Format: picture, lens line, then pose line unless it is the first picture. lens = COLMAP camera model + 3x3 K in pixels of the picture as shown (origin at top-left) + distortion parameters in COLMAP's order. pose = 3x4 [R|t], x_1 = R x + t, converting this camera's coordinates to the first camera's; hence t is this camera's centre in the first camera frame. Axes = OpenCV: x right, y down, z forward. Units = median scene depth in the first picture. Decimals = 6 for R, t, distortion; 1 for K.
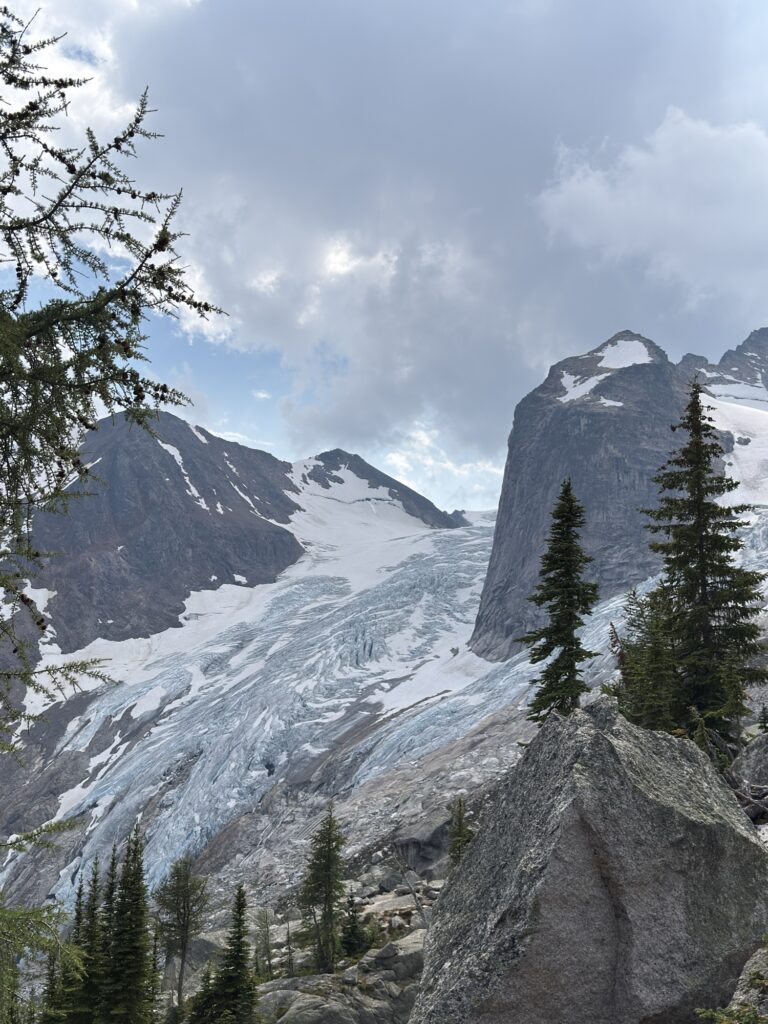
lens RADIAL K [[1182.5, 0, 384.0], [0, 1182.5, 512.0], [0, 0, 1]] dist [0.128604, -0.010485]
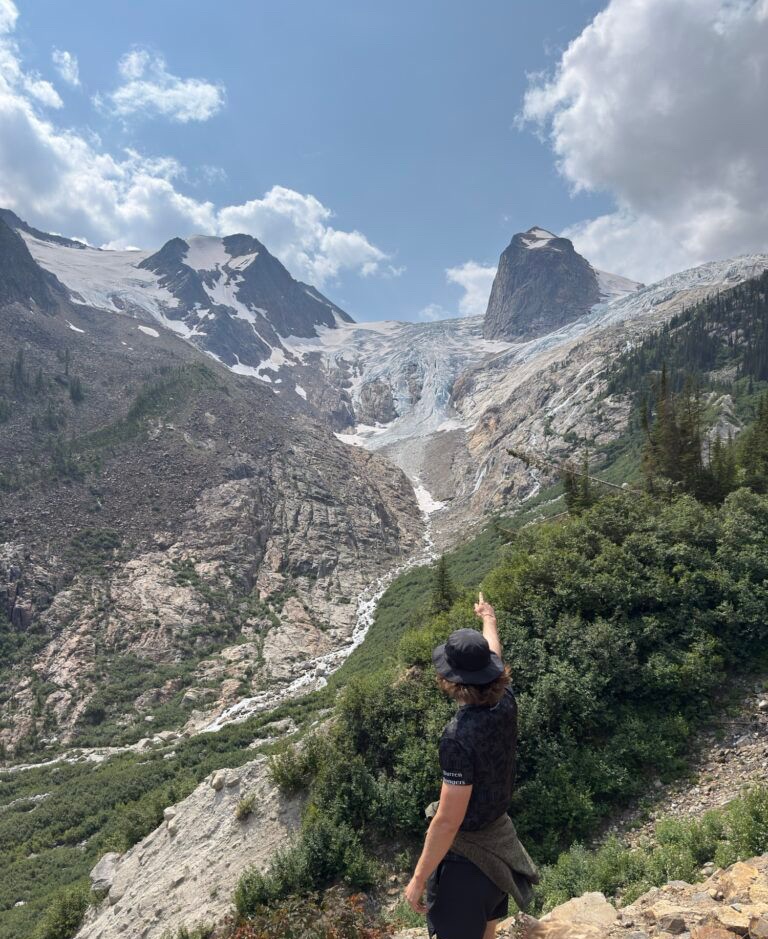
lens RADIAL K [[707.5, 0, 366.9], [0, 707.5, 512.8], [0, 0, 1]] dist [0.143888, -0.273236]
pose [[0.933912, 0.046365, 0.354484, -0.611577], [-0.106712, 0.982505, 0.152633, 0.232461], [-0.341205, -0.180373, 0.922521, -0.324135]]
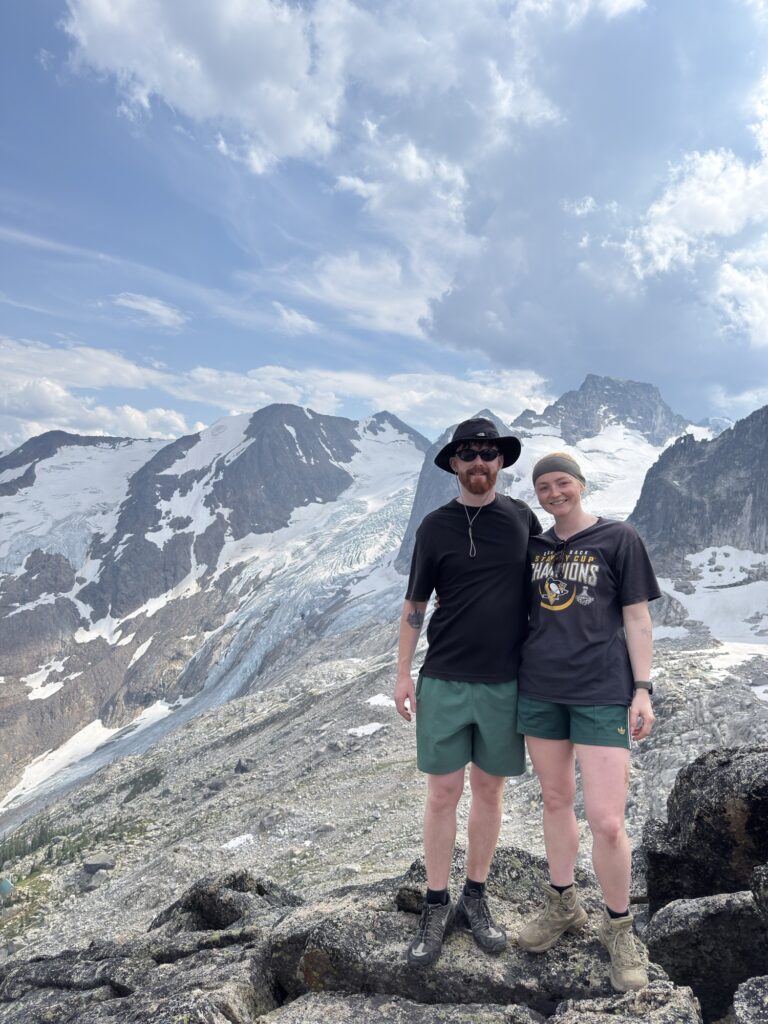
lens RADIAL K [[703.3, 0, 388.0], [0, 703.3, 508.1], [0, 0, 1]] dist [0.174141, -0.352219]
pose [[0.993603, 0.039624, -0.105751, 0.173914], [-0.017932, 0.979902, 0.198671, -0.231539], [0.111498, -0.195504, 0.974344, -0.290552]]
